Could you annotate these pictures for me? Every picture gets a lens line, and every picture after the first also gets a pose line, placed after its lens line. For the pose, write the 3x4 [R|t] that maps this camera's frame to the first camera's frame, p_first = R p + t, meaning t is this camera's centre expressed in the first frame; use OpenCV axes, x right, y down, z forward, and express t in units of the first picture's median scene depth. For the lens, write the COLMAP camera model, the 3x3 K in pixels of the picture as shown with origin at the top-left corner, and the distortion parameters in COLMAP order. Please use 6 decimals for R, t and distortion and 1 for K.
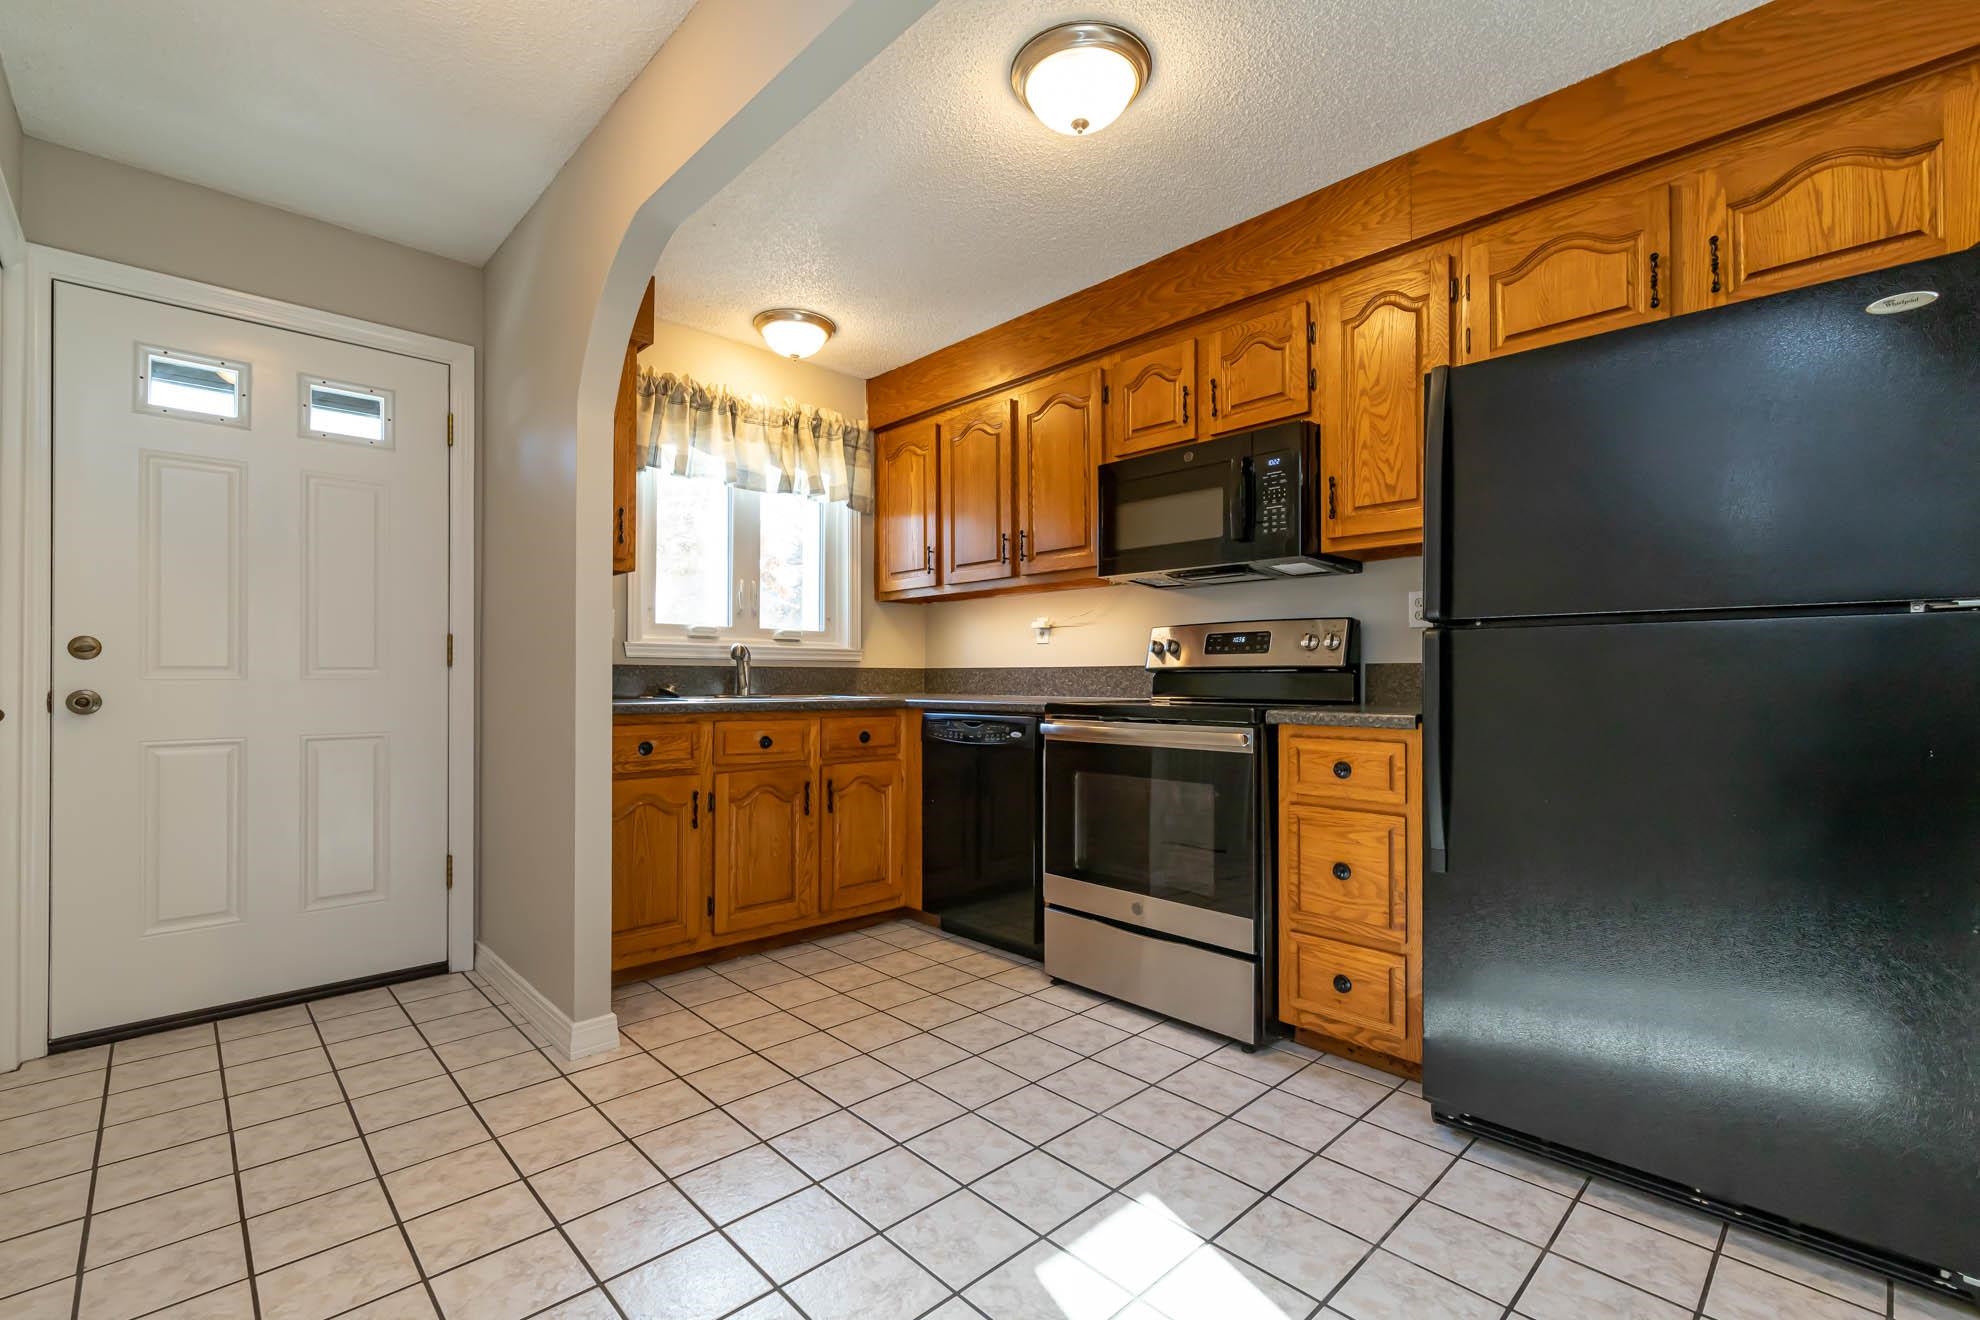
lens RADIAL K [[893.7, 0, 1042.1], [0, 893.7, 667.8], [0, 0, 1]] dist [0.002562, 0.000943]
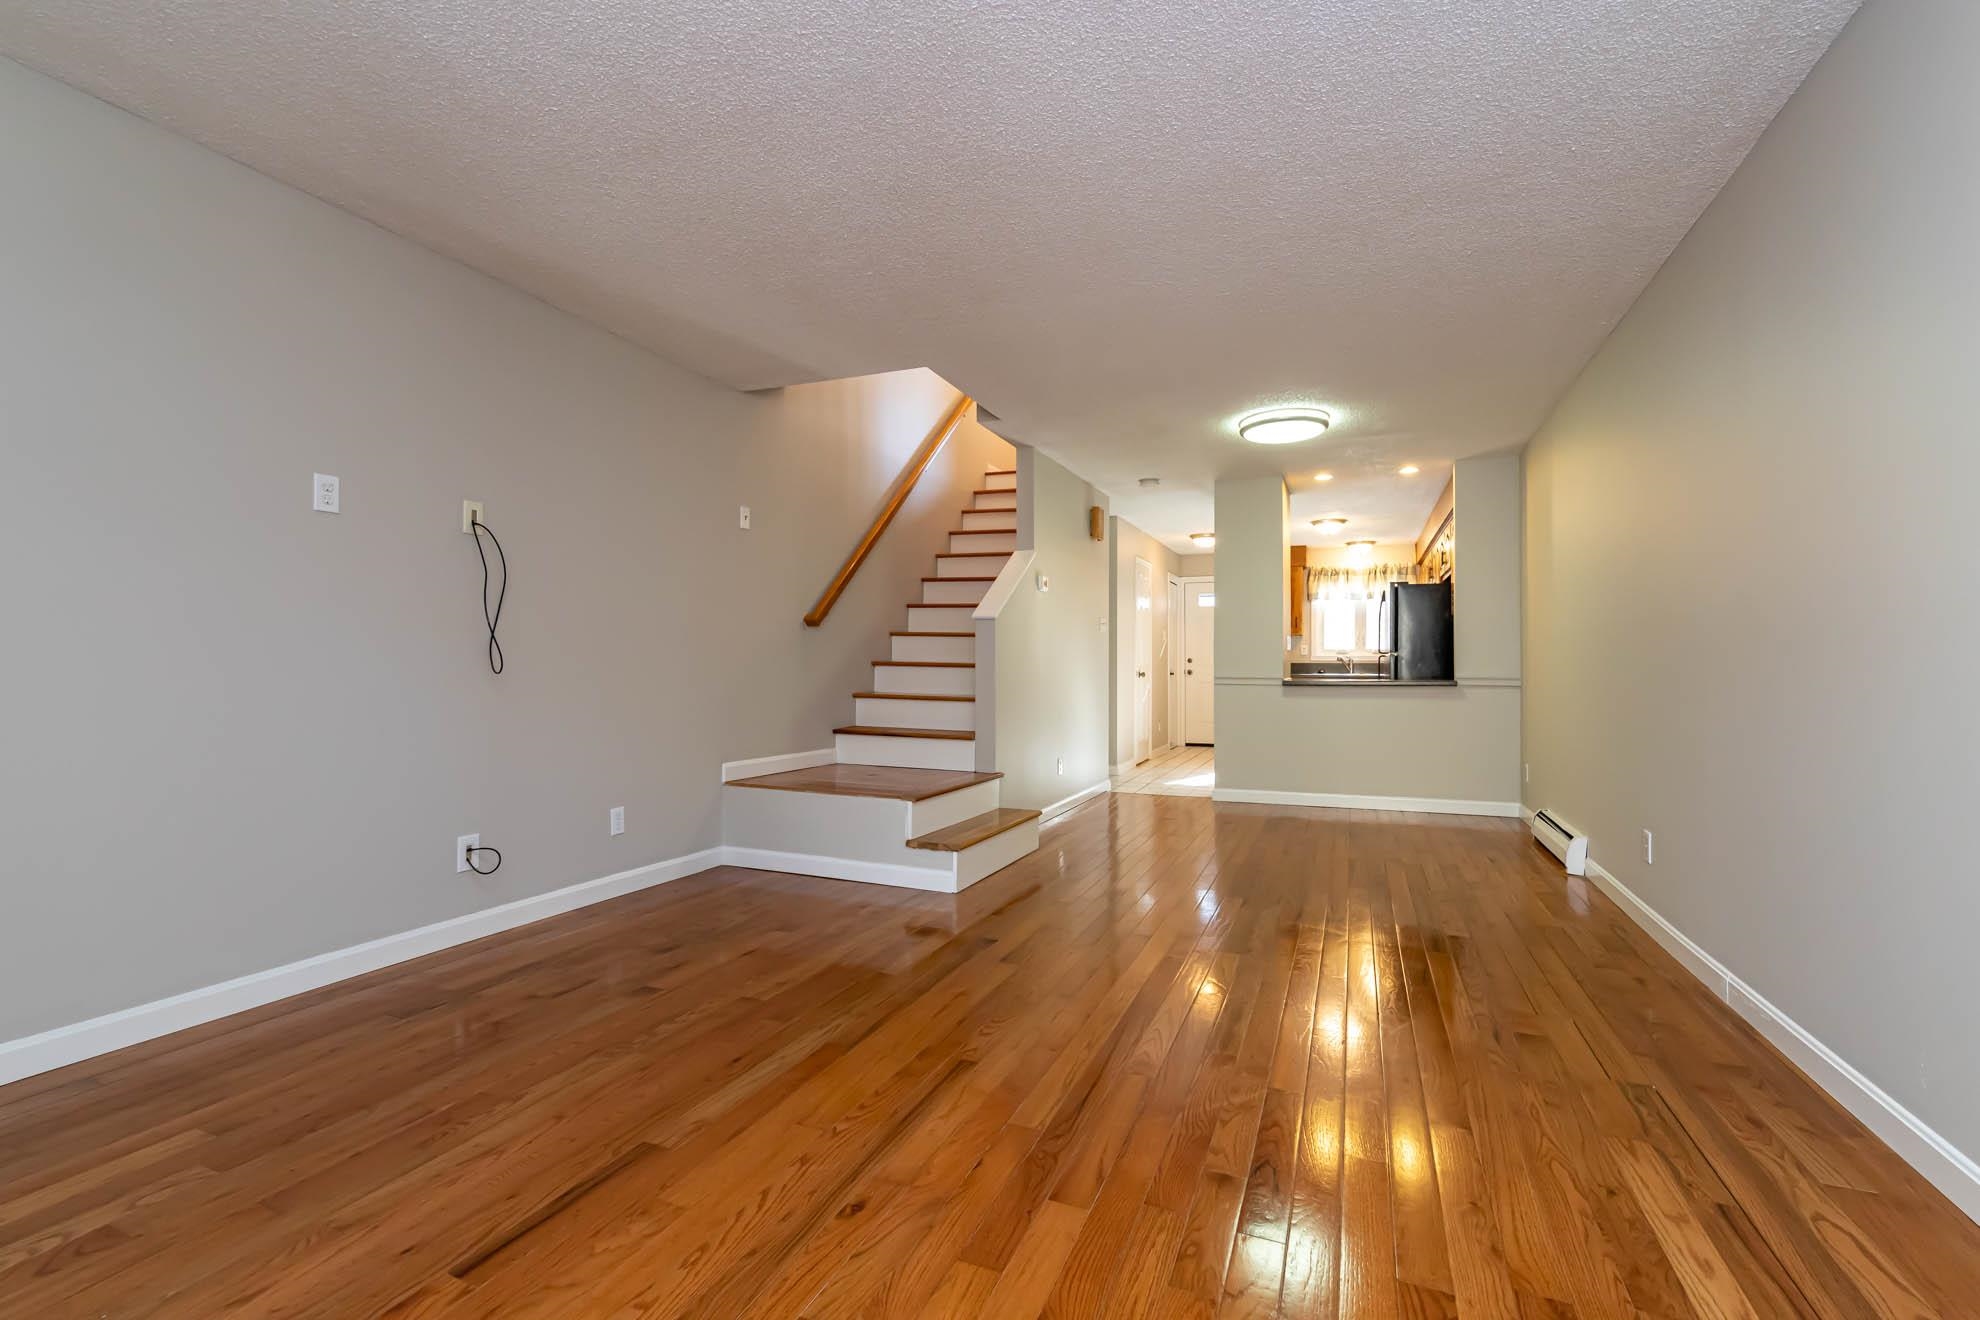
lens RADIAL K [[853.2, 0, 991.8], [0, 853.2, 667.7], [0, 0, 1]] dist [0.000593, 0.000140]
pose [[0.386912, 0.001986, -0.922114, 2.168337], [0.008127, 0.999951, 0.005564, -0.015626], [0.922081, -0.009647, 0.386877, -1.377076]]
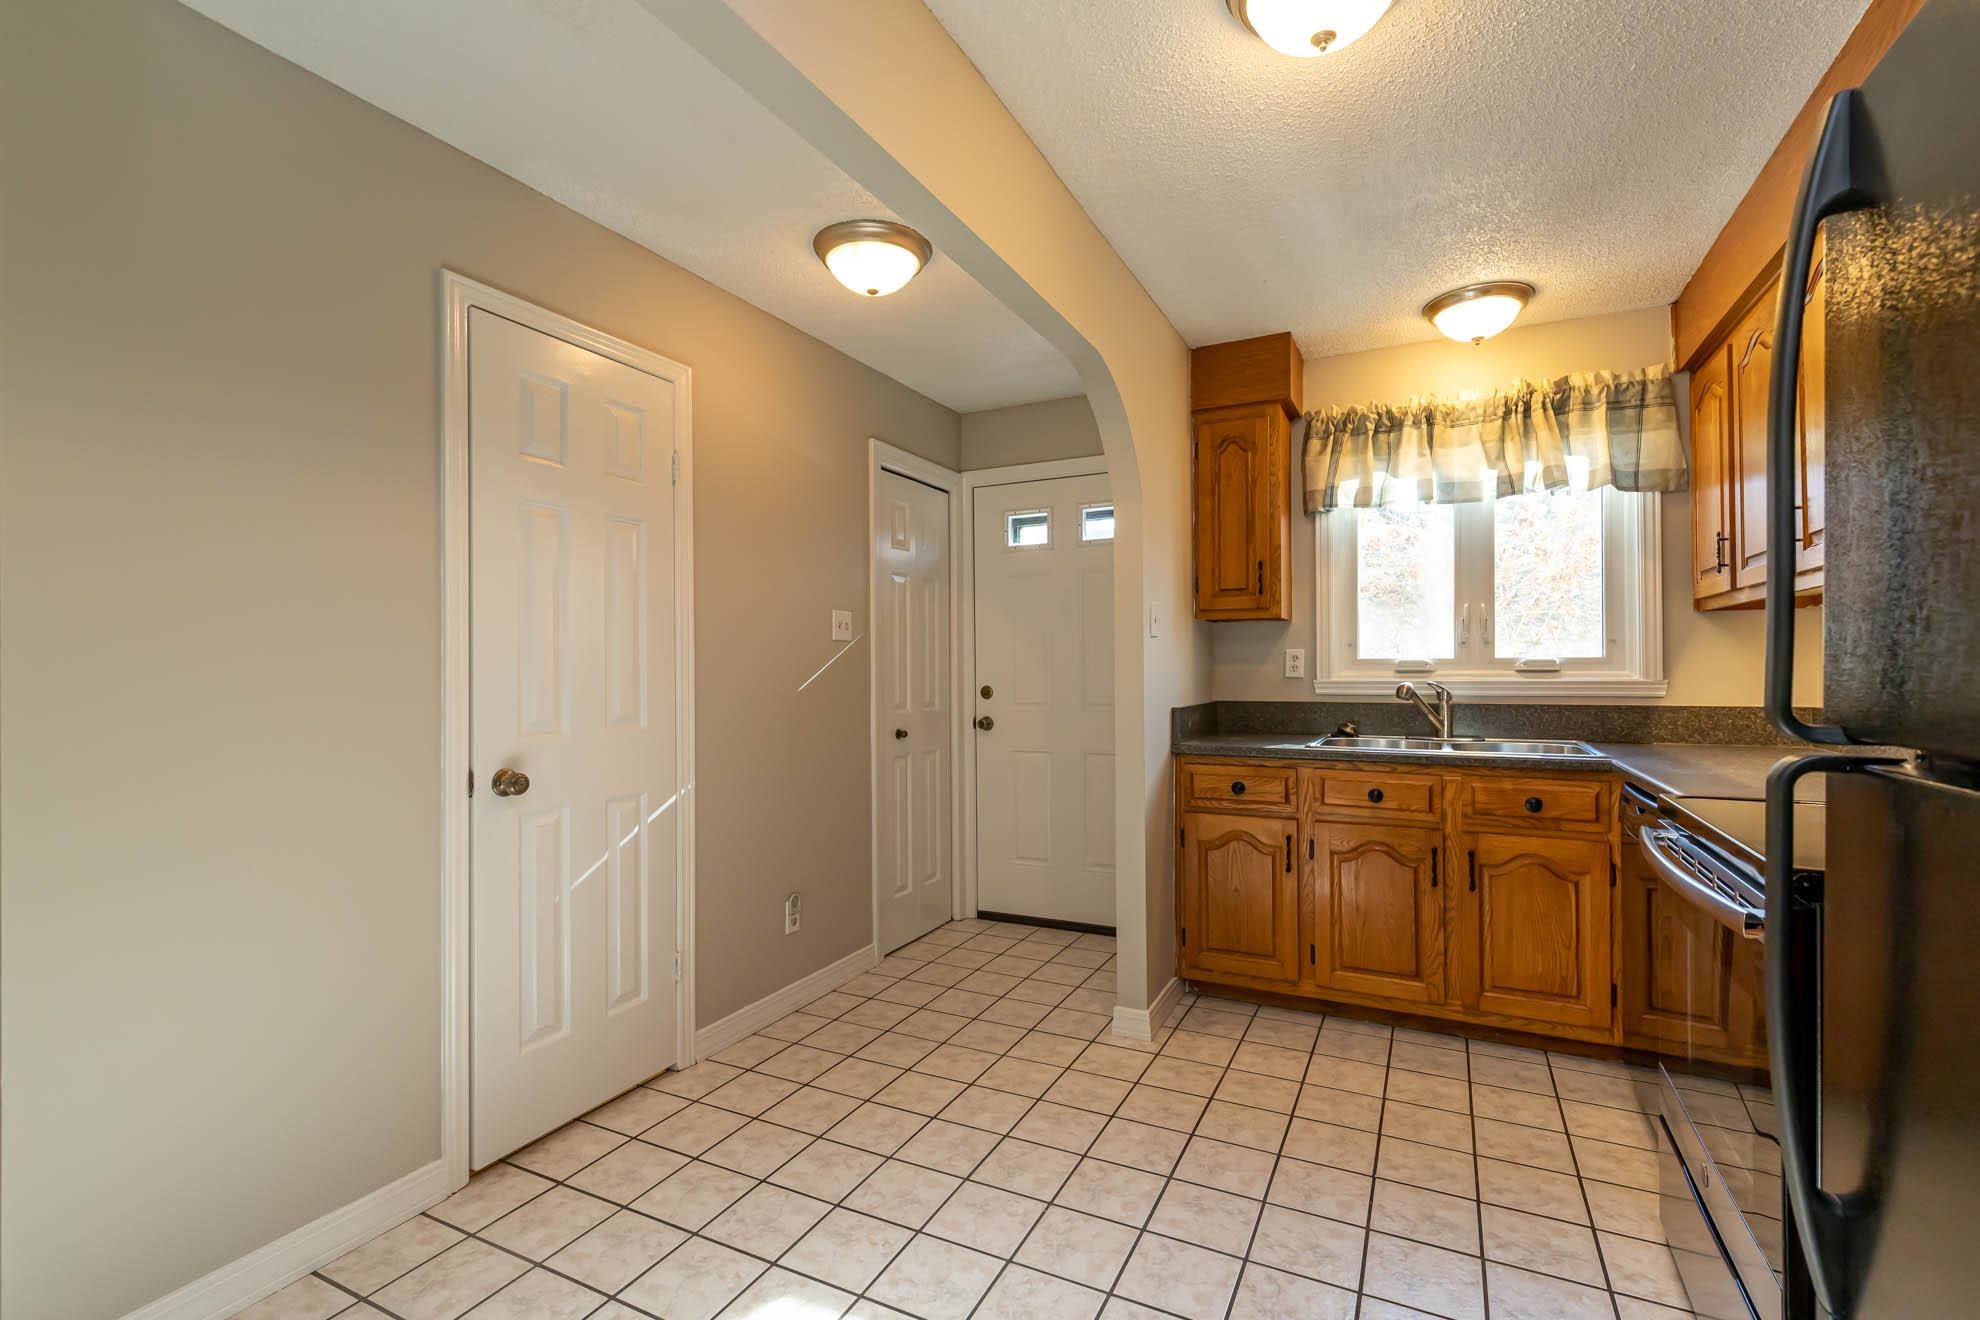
lens RADIAL K [[893.9, 0, 940.7], [0, 893.9, 669.2], [0, 0, 1]] dist [0.020395, -0.000182]
pose [[0.295188, -0.002851, -0.955435, 0.474106], [0.014948, 0.999887, 0.001634, -0.058609], [0.955322, -0.014764, 0.295197, 0.328193]]
